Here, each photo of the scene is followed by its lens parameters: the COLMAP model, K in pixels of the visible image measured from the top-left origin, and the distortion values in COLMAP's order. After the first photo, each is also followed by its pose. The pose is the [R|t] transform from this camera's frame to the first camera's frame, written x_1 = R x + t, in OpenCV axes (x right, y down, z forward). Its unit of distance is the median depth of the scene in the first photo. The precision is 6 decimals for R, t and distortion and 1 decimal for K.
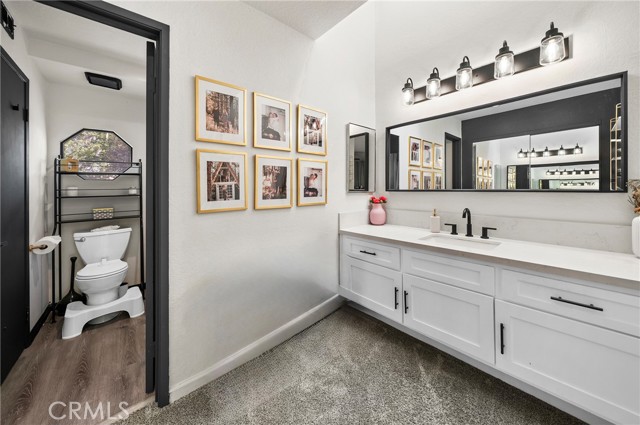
lens RADIAL K [[235.9, 0, 334.0], [0, 235.9, 191.1], [0, 0, 1]] dist [-0.001128, 0.000002]
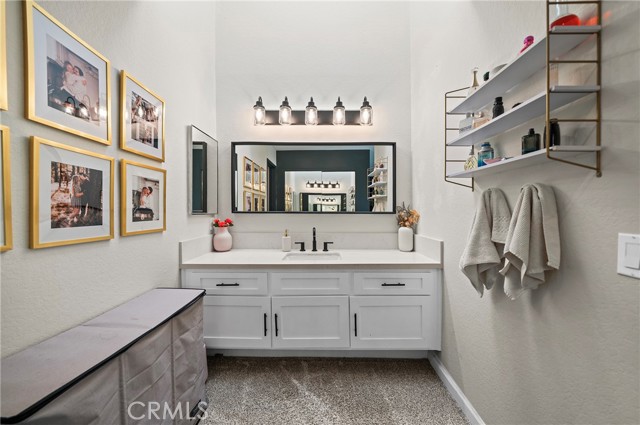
lens RADIAL K [[222.3, 0, 320.5], [0, 222.3, 218.5], [0, 0, 1]] dist [0.000824, 0.000145]
pose [[0.678756, -0.016497, 0.734178, -0.221789], [-0.002592, 0.999688, 0.024860, -0.000281], [-0.734359, -0.018777, 0.678501, 0.213232]]
